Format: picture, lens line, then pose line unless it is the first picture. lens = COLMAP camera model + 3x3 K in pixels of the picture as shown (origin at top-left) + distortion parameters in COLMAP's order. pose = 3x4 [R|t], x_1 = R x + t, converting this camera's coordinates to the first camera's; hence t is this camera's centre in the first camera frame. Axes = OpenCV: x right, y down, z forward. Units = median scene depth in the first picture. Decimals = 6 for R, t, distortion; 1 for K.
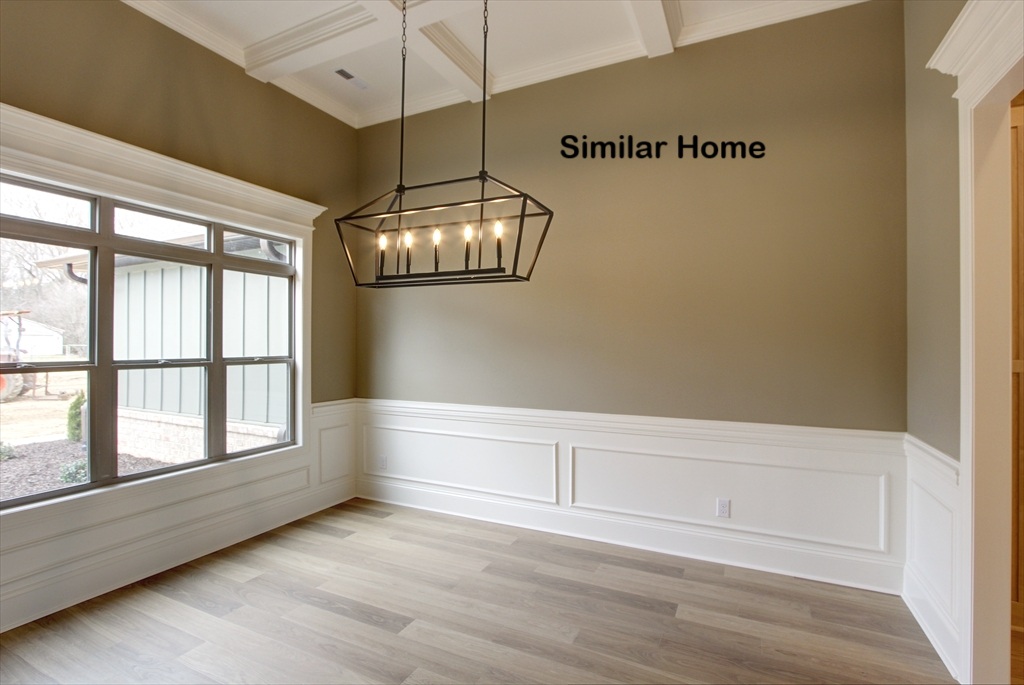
lens RADIAL K [[493.5, 0, 505.4], [0, 493.5, 340.5], [0, 0, 1]] dist [-0.038058, 0.016096]
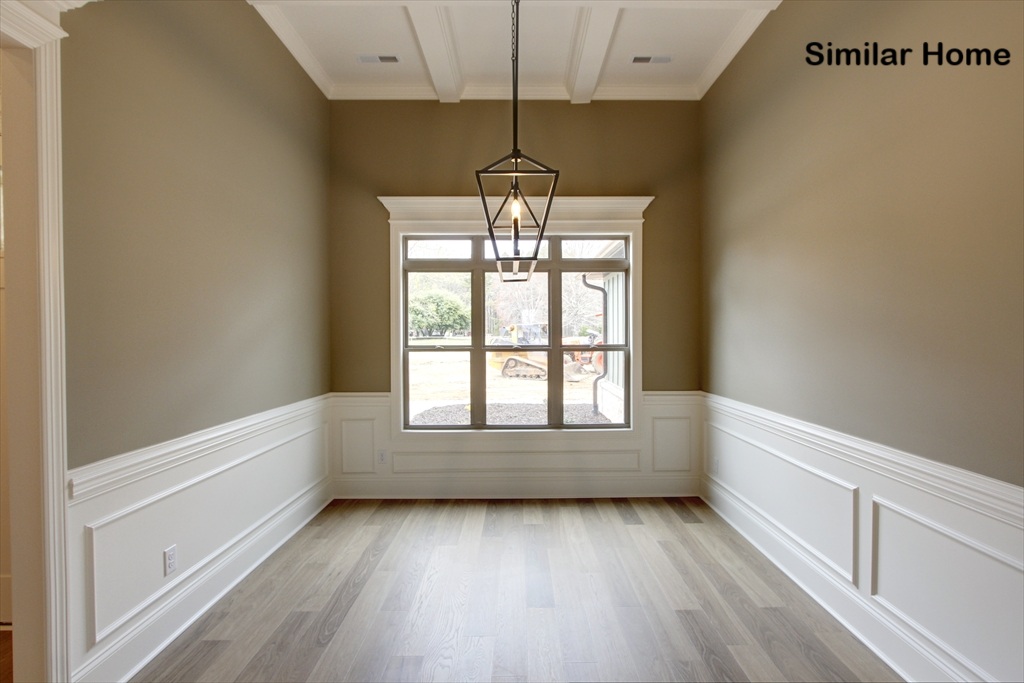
lens RADIAL K [[493.5, 0, 505.4], [0, 493.5, 339.5], [0, 0, 1]] dist [-0.038058, 0.016096]
pose [[0.446034, 0.010571, -0.894953, 0.437036], [0.008635, 0.999833, 0.016113, 0.000899], [0.894974, -0.014914, 0.445869, 0.307391]]
